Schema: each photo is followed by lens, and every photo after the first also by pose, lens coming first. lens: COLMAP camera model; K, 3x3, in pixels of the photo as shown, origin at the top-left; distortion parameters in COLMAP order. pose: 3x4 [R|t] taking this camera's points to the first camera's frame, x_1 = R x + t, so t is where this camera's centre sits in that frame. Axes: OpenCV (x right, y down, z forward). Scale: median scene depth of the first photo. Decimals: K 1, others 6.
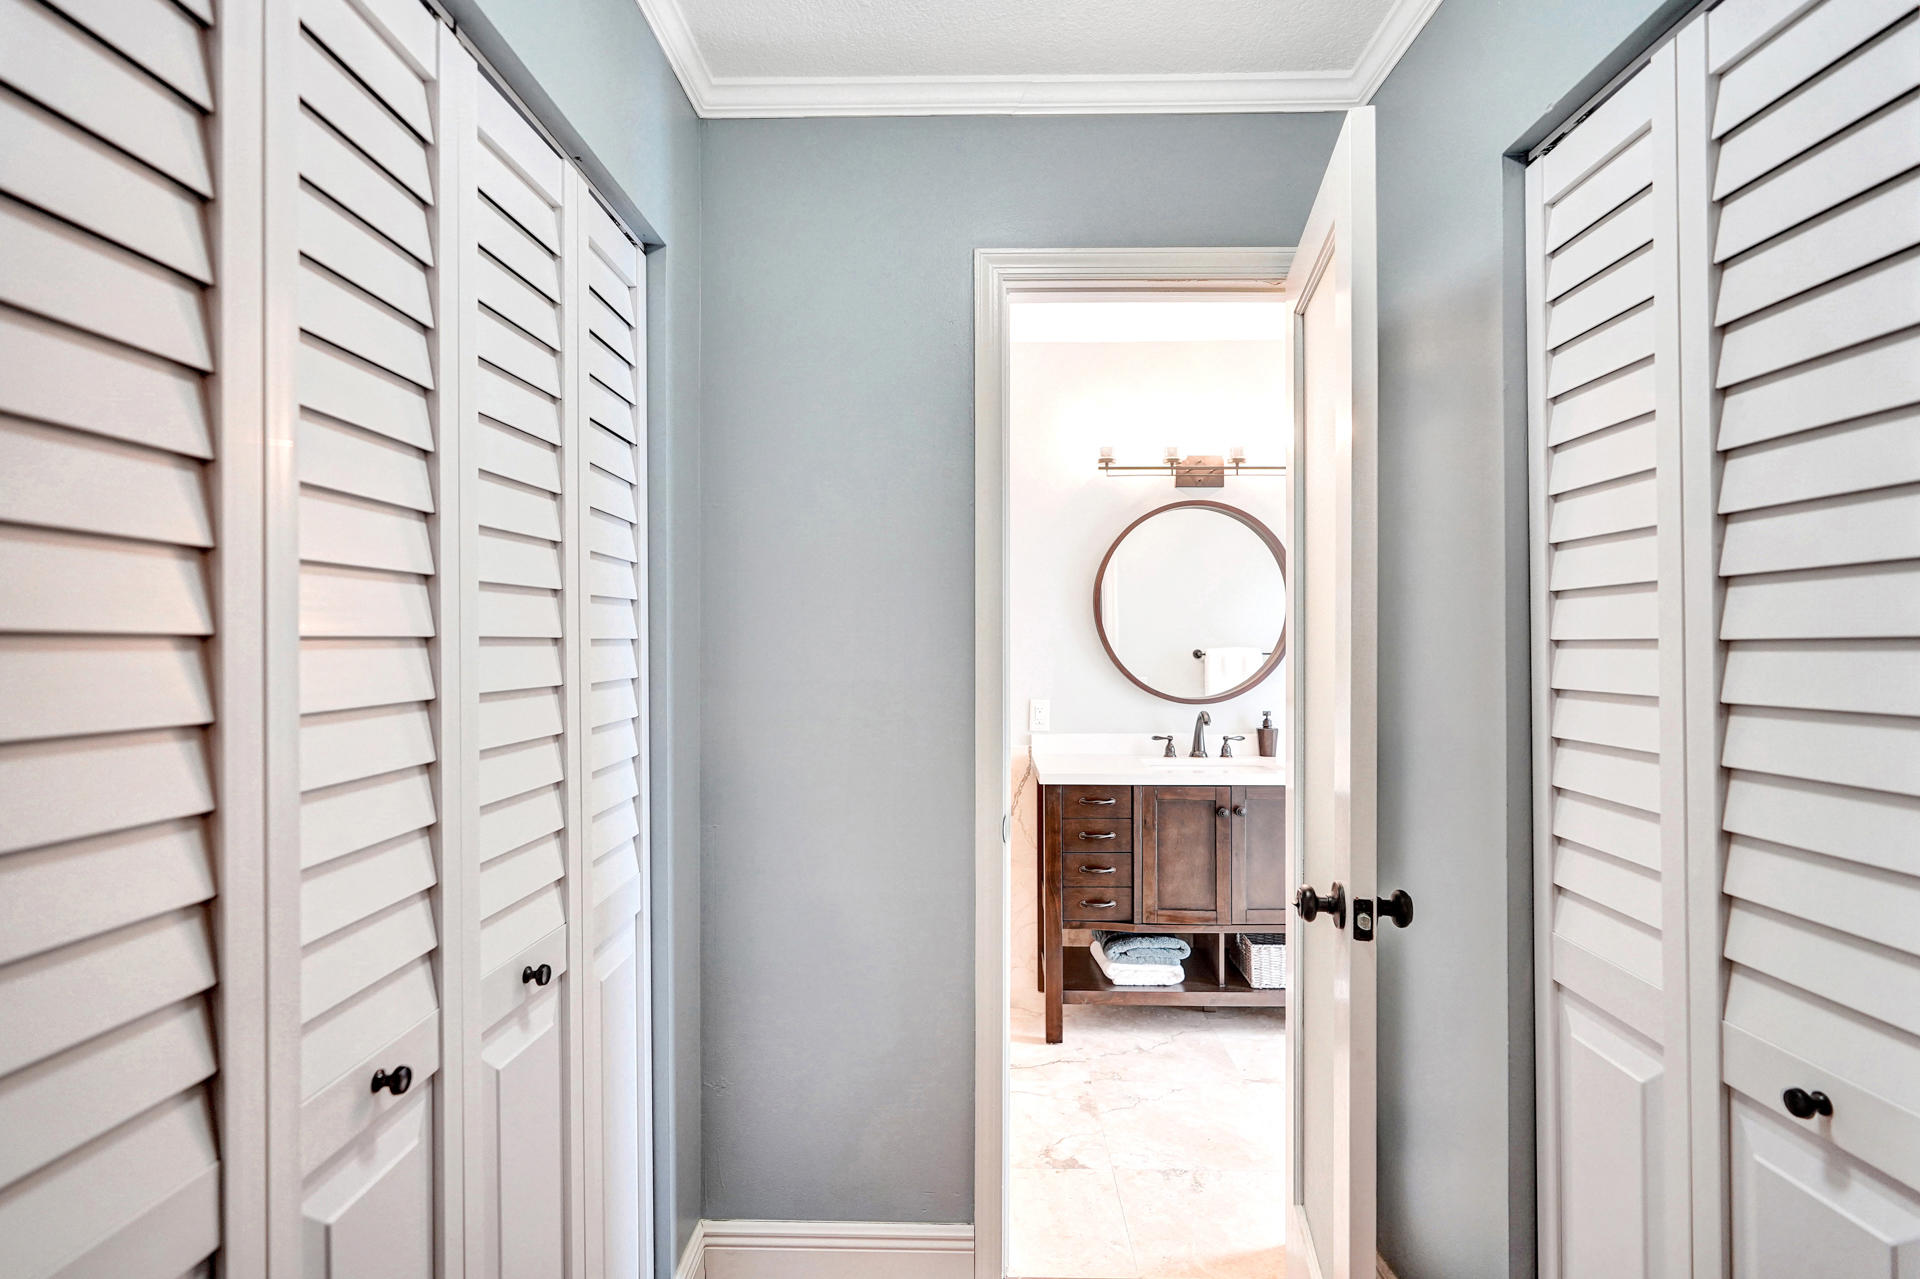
lens RADIAL K [[891.4, 0, 952.3], [0, 891.4, 622.2], [0, 0, 1]] dist [-0.038746, 0.013020]
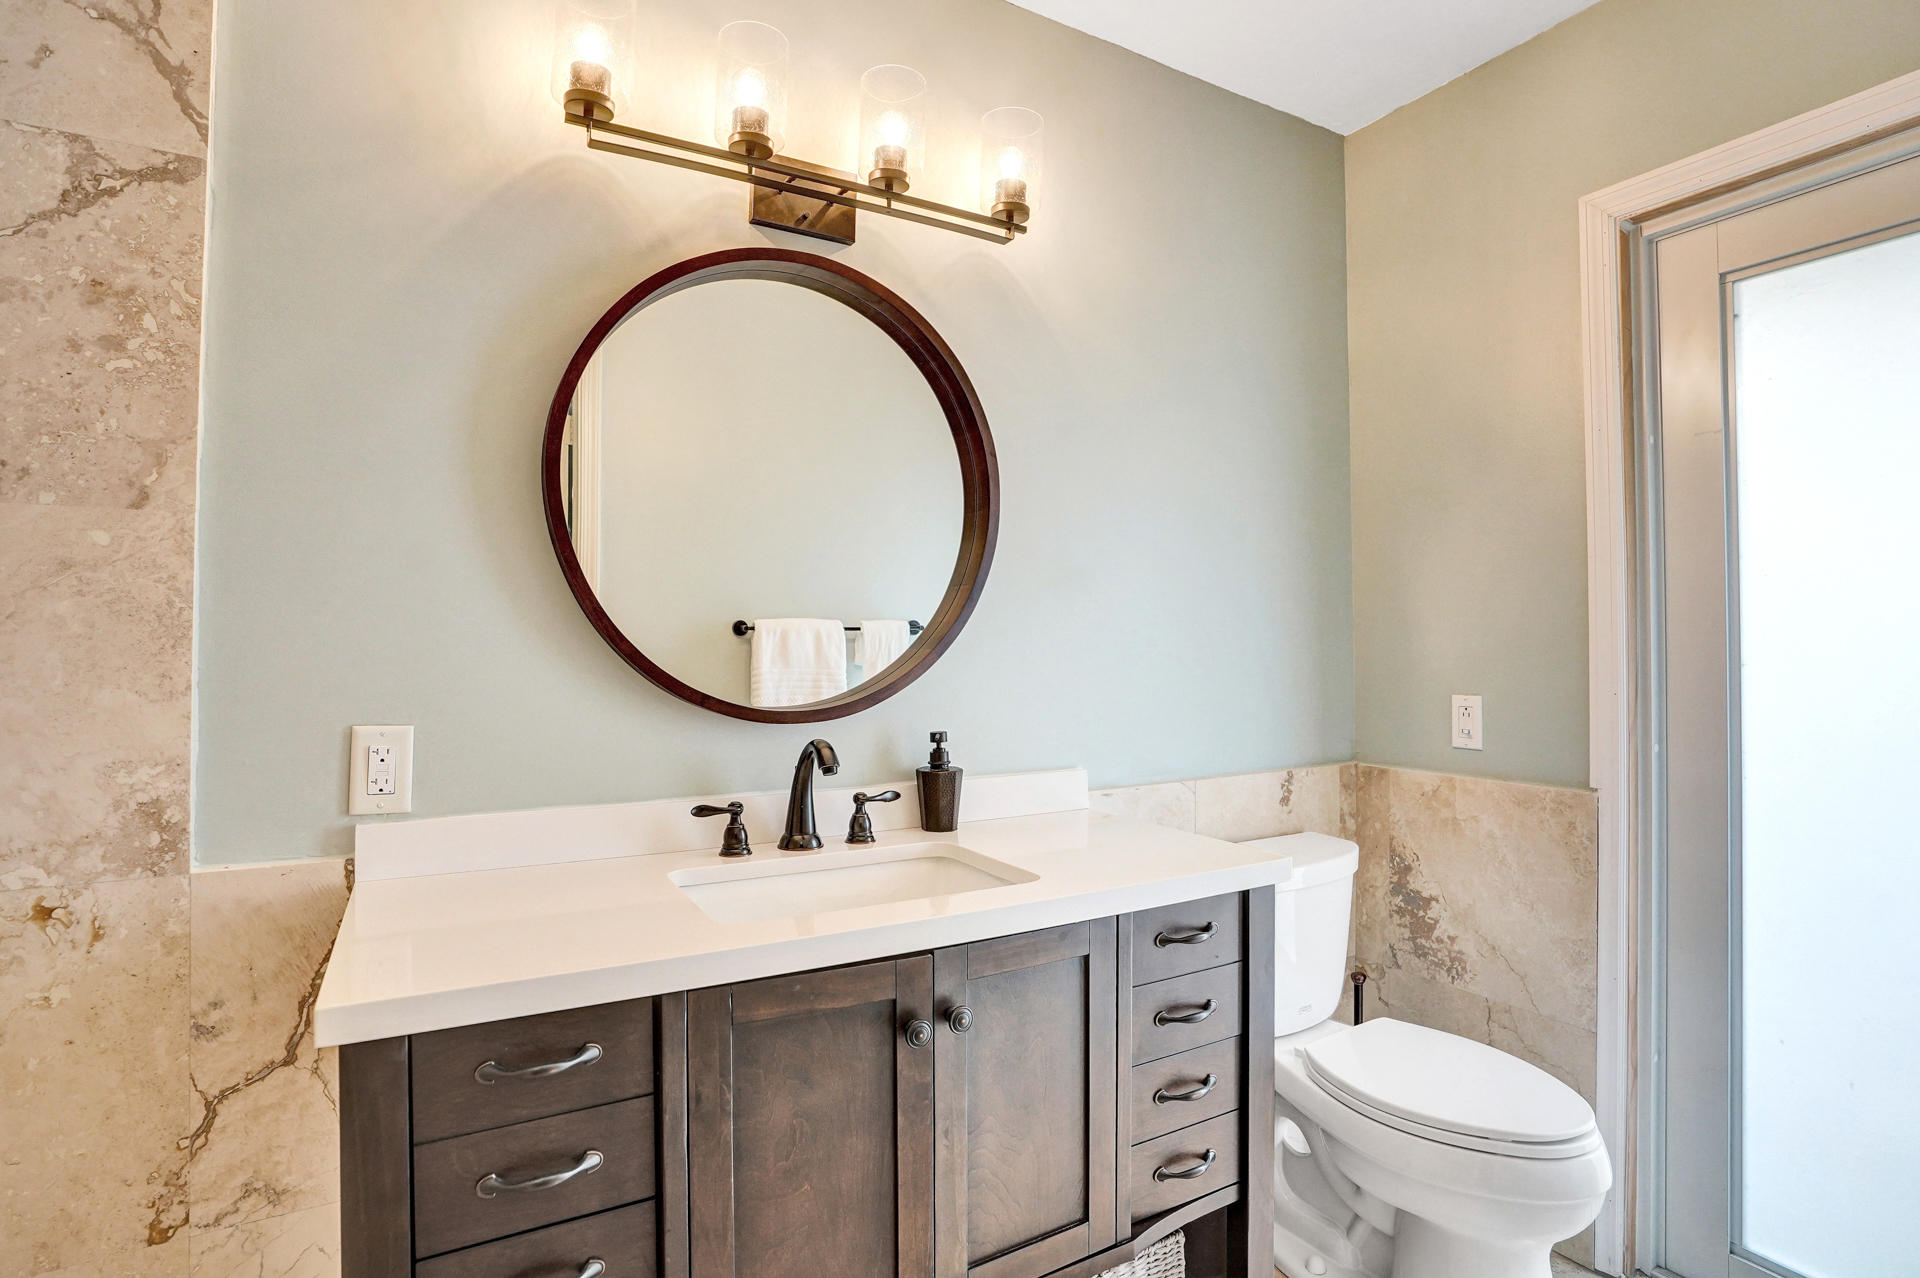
lens RADIAL K [[891.4, 0, 918.5], [0, 891.4, 614.4], [0, 0, 1]] dist [-0.038746, 0.013020]
pose [[0.856192, 0.016619, 0.516390, 0.112586], [-0.010105, 0.999830, -0.015422, 0.049860], [-0.516558, 0.007986, 0.856215, 0.653563]]
